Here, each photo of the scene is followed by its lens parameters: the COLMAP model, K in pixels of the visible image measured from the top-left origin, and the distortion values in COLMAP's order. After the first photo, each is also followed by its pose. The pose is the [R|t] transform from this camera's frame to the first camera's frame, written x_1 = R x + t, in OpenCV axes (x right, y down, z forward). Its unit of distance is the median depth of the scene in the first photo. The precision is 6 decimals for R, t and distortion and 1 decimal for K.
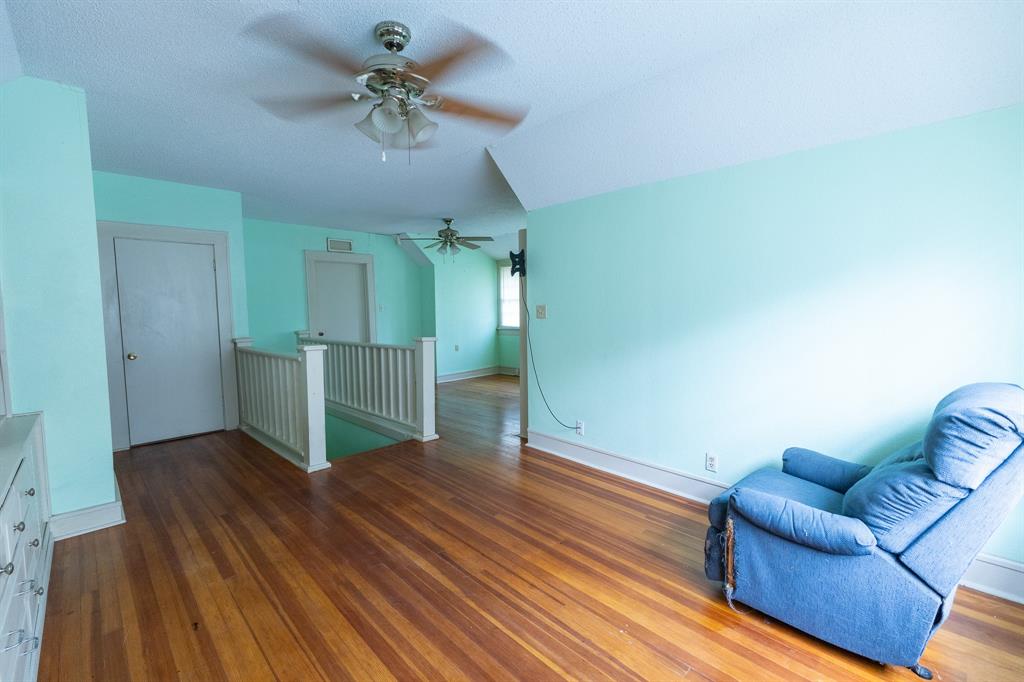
lens RADIAL K [[439.9, 0, 514.6], [0, 439.9, 341.5], [0, 0, 1]] dist [0.010425, -0.000496]
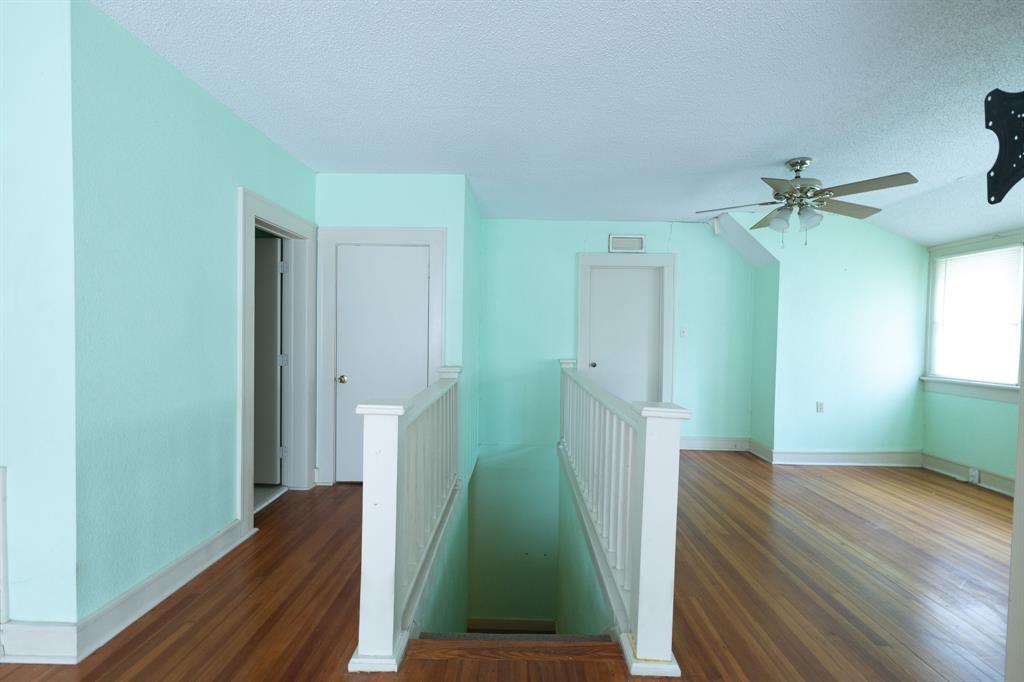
lens RADIAL K [[439.9, 0, 514.6], [0, 439.9, 341.5], [0, 0, 1]] dist [0.010425, -0.000496]
pose [[0.700977, 0.043852, -0.711835, -0.008071], [-0.080451, 0.996599, -0.017830, -0.034097], [0.708632, 0.069766, 0.702121, 0.407277]]
